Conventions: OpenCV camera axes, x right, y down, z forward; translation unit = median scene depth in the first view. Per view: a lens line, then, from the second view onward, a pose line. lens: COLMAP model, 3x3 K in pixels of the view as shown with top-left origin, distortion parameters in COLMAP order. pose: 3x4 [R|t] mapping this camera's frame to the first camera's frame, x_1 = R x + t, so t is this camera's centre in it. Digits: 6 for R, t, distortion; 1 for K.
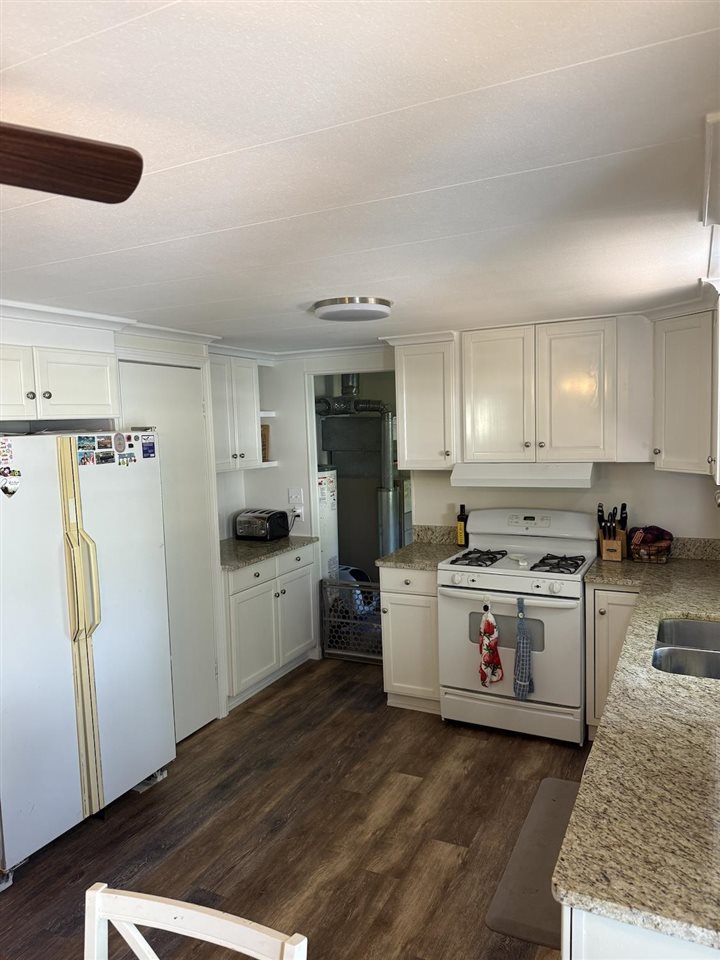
lens RADIAL K [[673.9, 0, 361.8], [0, 673.9, 482.5], [0, 0, 1]] dist [0.090241, -0.118575]
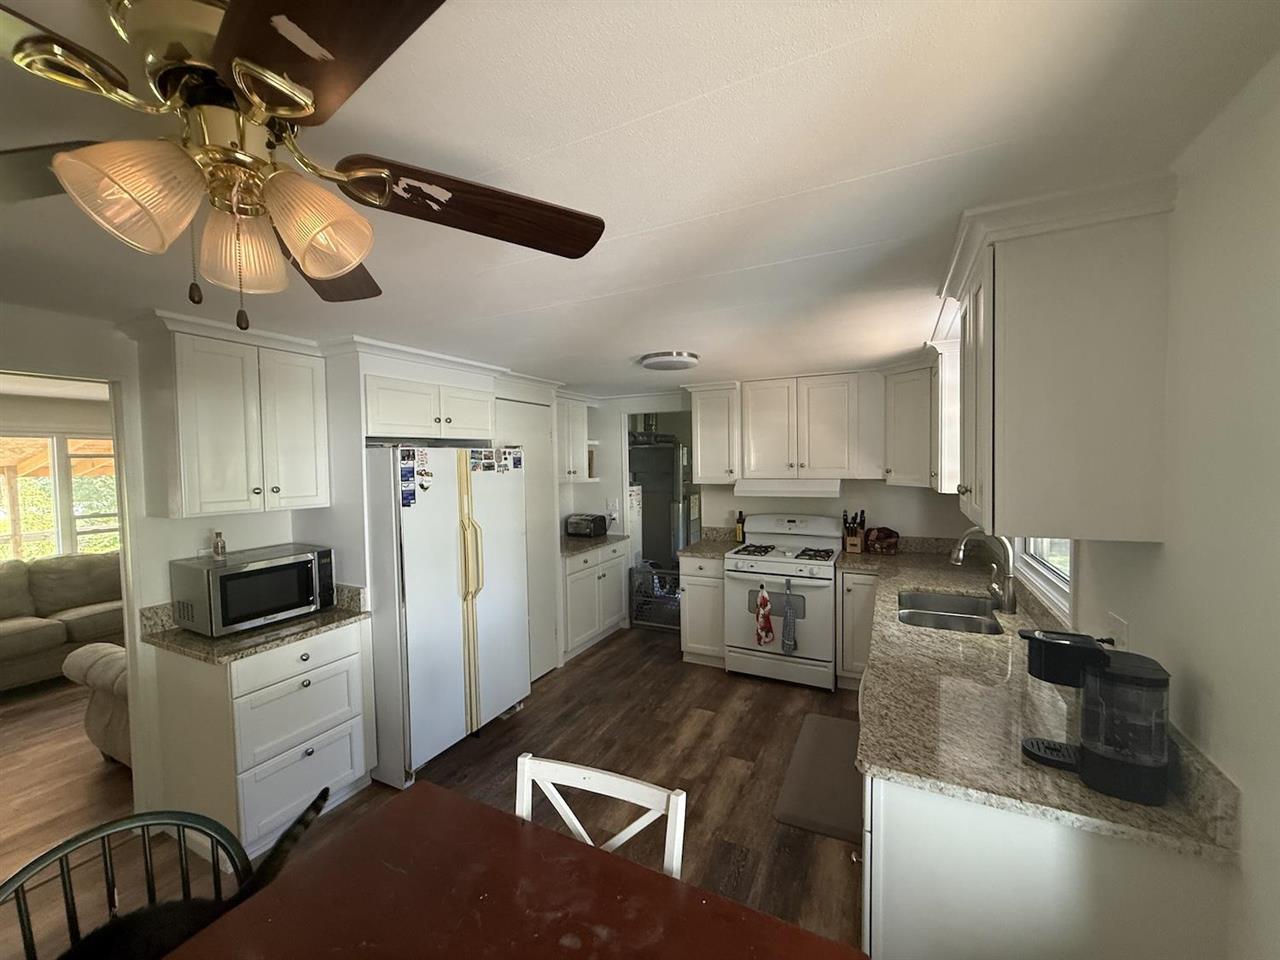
lens RADIAL K [[511.3, 0, 638.7], [0, 511.3, 480.1], [0, 0, 1]] dist [0.003979, -0.000154]
pose [[0.999865, 0.014484, -0.007710, -0.054153], [-0.014846, 0.998682, -0.049123, 0.029591], [0.006988, 0.049231, 0.998763, -0.016039]]
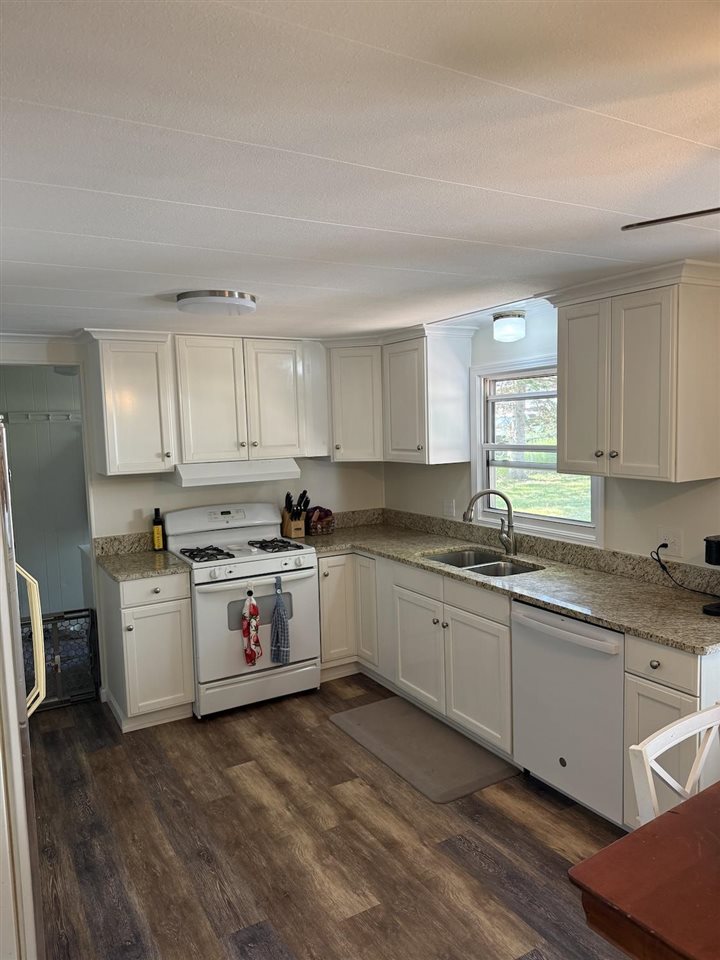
lens RADIAL K [[664.9, 0, 360.0], [0, 664.9, 480.0], [0, 0, 1]] dist [0.095658, -0.189026]
pose [[0.557451, -0.056487, 0.828286, -0.596907], [0.087247, 0.996144, 0.009216, 0.010265], [-0.825612, 0.067127, 0.560230, 0.243054]]
